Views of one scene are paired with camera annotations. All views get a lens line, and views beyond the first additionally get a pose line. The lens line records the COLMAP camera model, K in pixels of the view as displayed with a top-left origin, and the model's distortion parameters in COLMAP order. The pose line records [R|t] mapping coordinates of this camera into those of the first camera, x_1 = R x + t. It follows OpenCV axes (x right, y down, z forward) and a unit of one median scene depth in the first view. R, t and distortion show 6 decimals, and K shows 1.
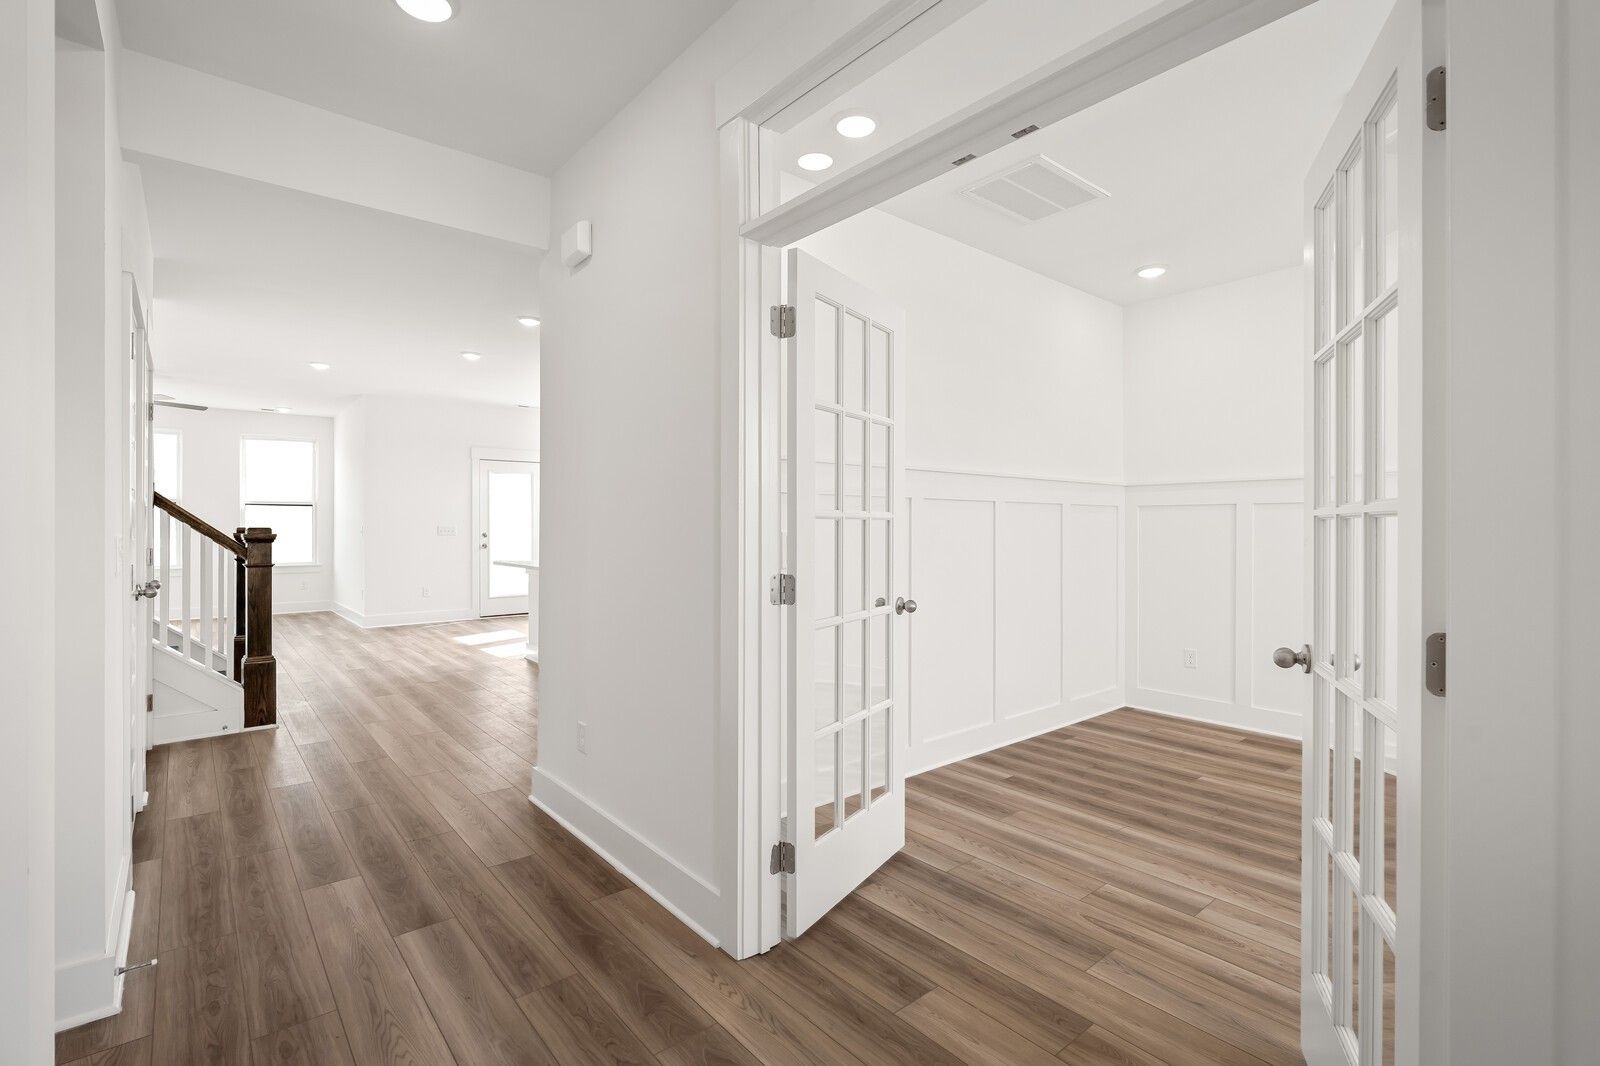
lens RADIAL K [[712.3, 0, 789.9], [0, 712.3, 524.2], [0, 0, 1]] dist [-0.010932, -0.000290]
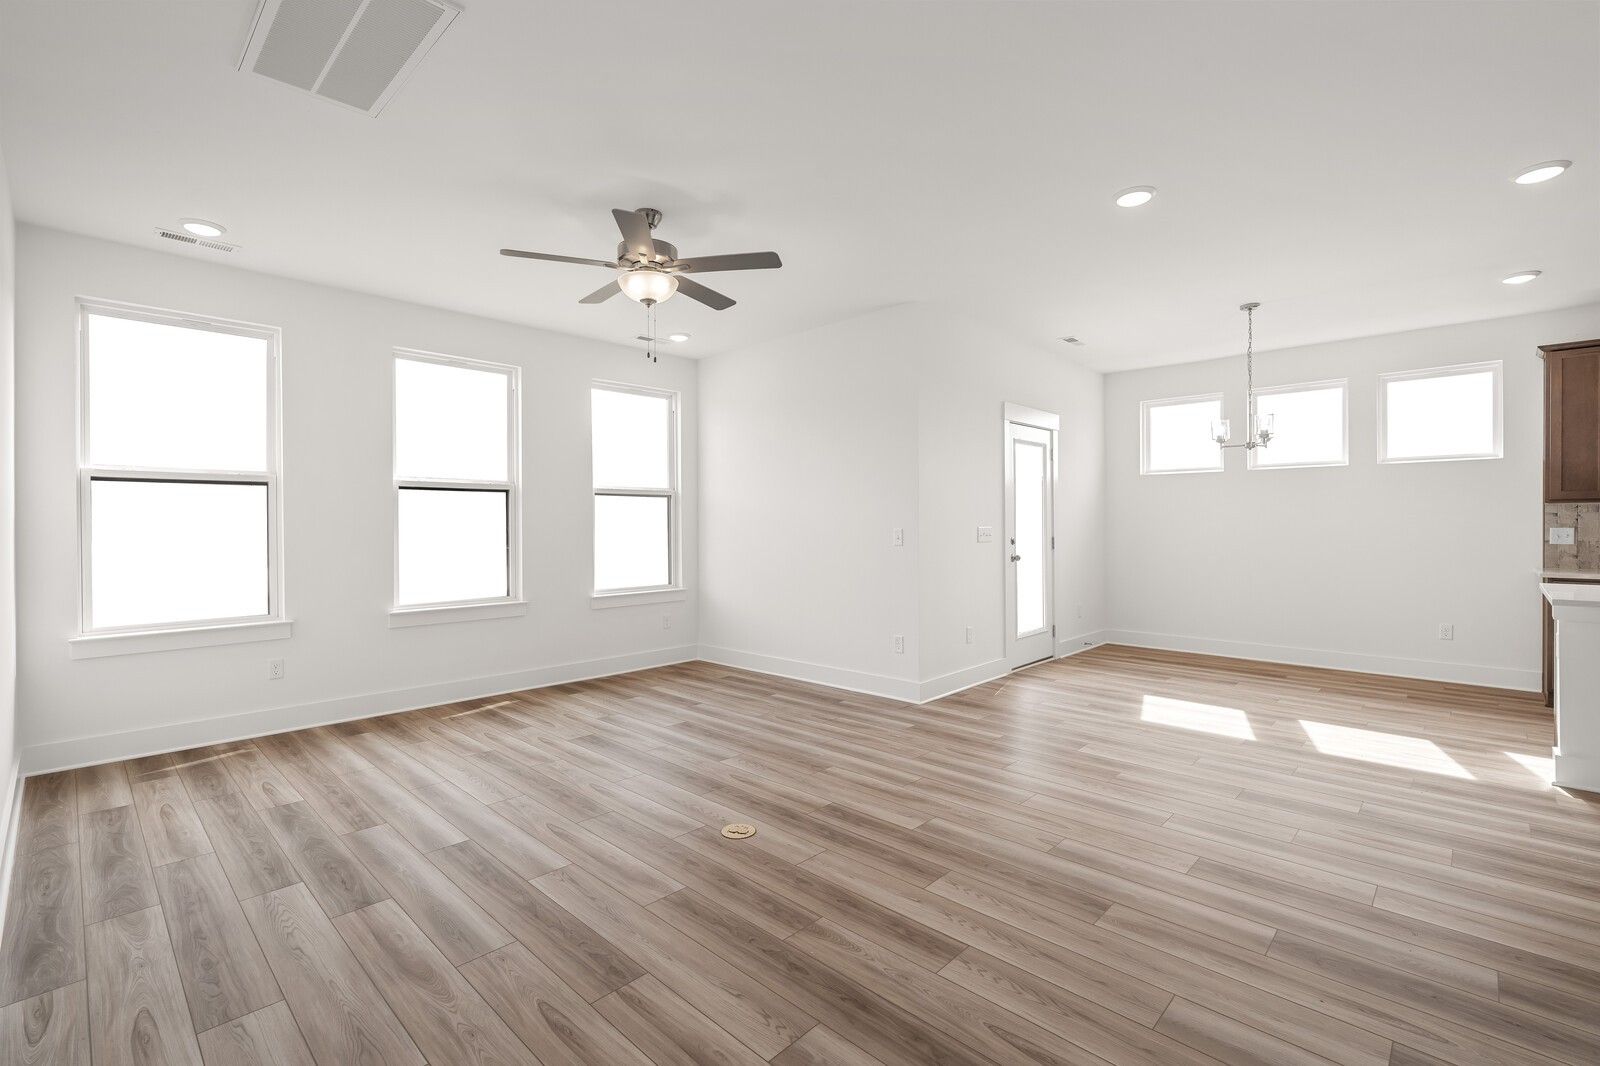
lens RADIAL K [[712.3, 0, 812.6], [0, 712.3, 526.6], [0, 0, 1]] dist [-0.010932, -0.000290]
pose [[0.994644, -0.003269, 0.103306, -0.786231], [0.002979, 0.999991, 0.002960, -0.000707], [-0.103315, -0.002637, 0.994645, 0.456712]]
